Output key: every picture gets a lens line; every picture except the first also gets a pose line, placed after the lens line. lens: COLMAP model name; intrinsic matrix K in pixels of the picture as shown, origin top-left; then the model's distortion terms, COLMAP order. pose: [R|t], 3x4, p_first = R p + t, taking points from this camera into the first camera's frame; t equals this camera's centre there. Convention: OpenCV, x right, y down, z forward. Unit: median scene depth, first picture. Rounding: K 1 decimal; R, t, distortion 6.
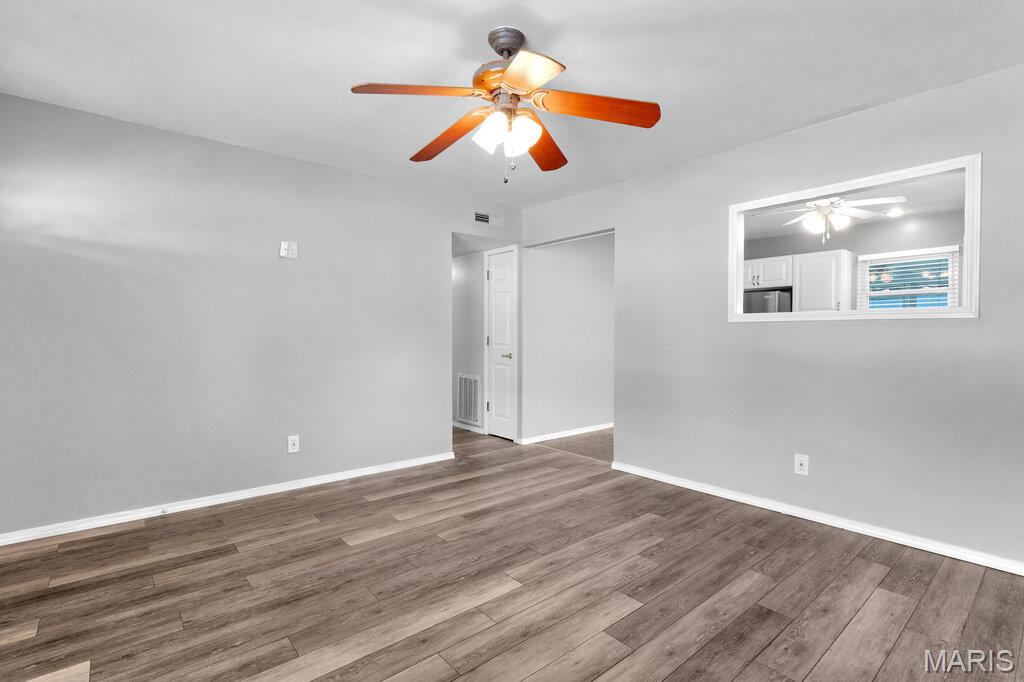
lens RADIAL K [[476.8, 0, 506.8], [0, 476.8, 337.3], [0, 0, 1]] dist [0.000160, 0.000399]
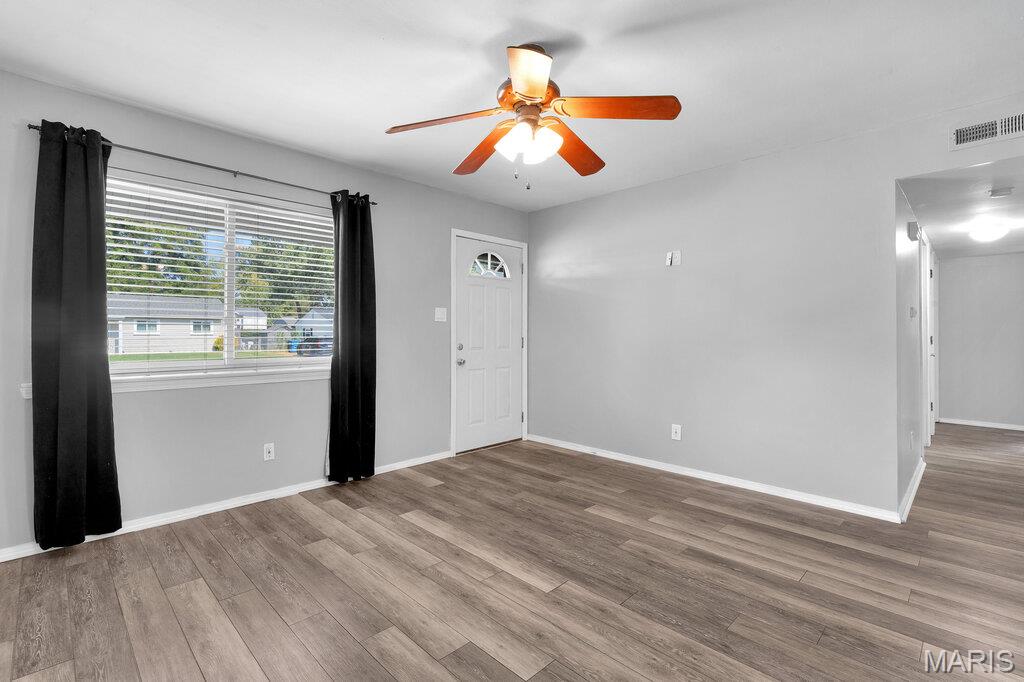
lens RADIAL K [[464.1, 0, 506.5], [0, 464.1, 334.5], [0, 0, 1]] dist [-0.002329, -0.000303]
pose [[0.088361, 0.001135, -0.996088, 0.790784], [-0.008455, 0.999964, 0.000389, 0.001066], [0.996053, 0.008388, 0.088367, 0.689250]]
